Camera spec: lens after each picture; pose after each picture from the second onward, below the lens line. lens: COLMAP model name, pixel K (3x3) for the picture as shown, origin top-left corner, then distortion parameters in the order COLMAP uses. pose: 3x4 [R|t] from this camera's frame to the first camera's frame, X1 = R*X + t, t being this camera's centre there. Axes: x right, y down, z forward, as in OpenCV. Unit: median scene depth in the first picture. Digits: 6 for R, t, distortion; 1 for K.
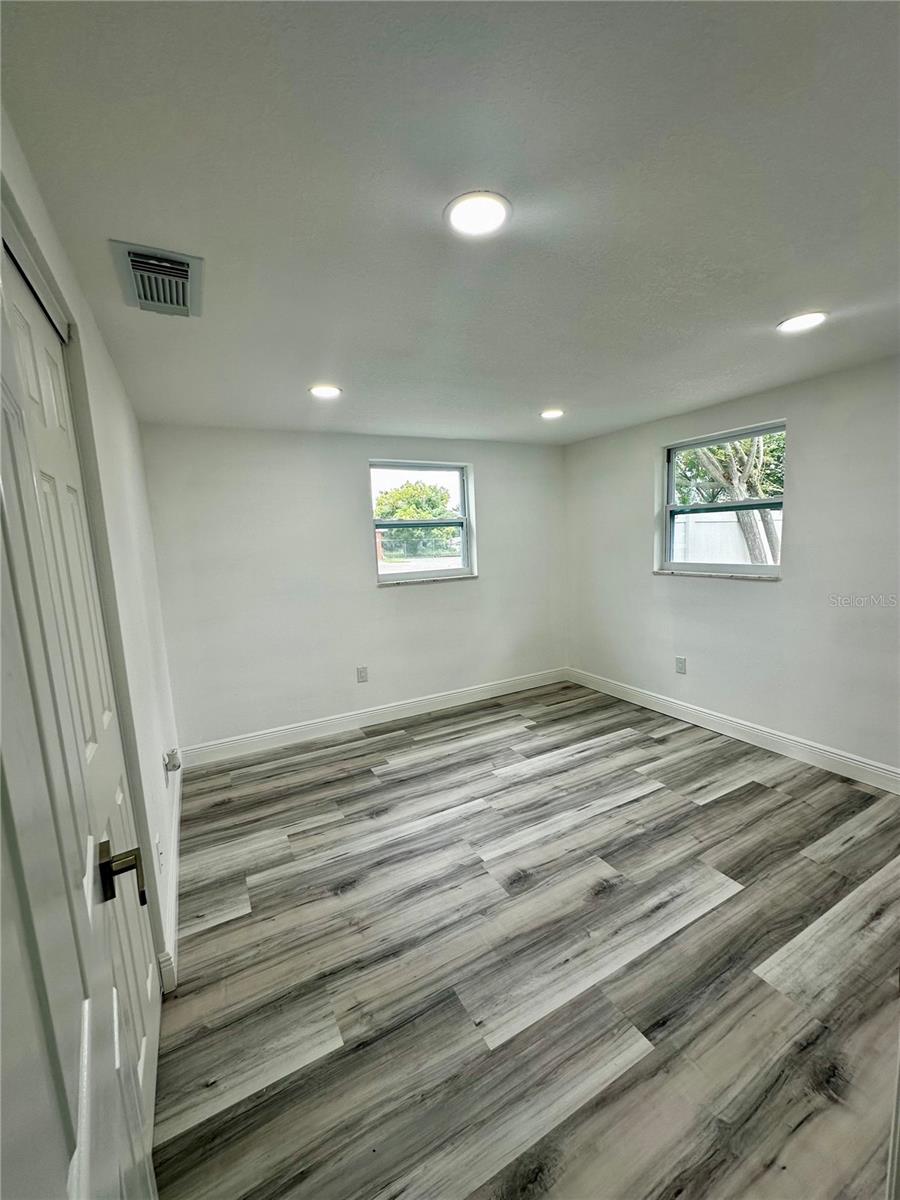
lens RADIAL K [[480.0, 0, 448.3], [0, 480.0, 579.1], [0, 0, 1]] dist [-0.000330, -0.000142]
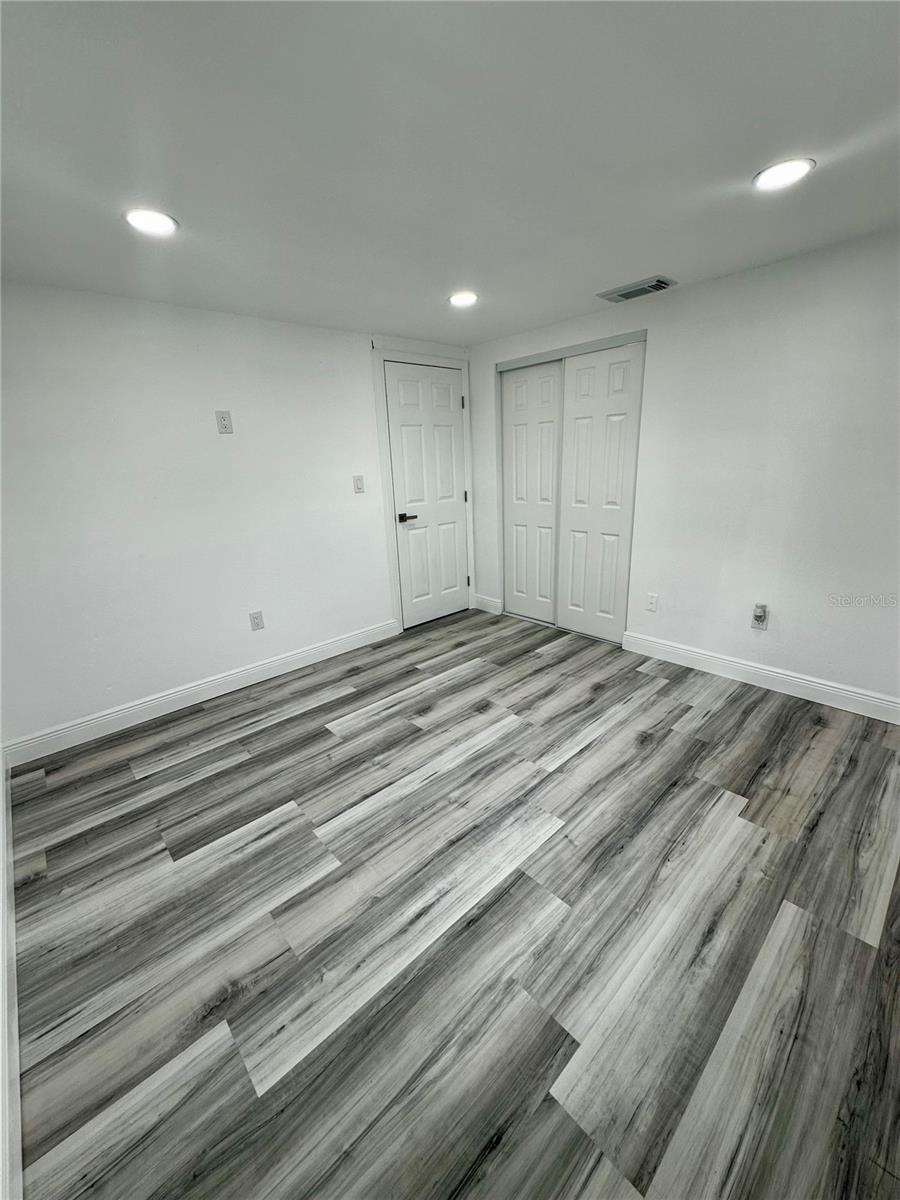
lens RADIAL K [[477.3, 0, 450.0], [0, 477.3, 600.0], [0, 0, 1]] dist [-0.001544, 0.000162]
pose [[-0.966131, 0.154400, -0.206763, 0.377842], [0.066694, 0.923429, 0.377930, -0.140901], [0.249283, 0.351341, -0.902451, 1.680086]]
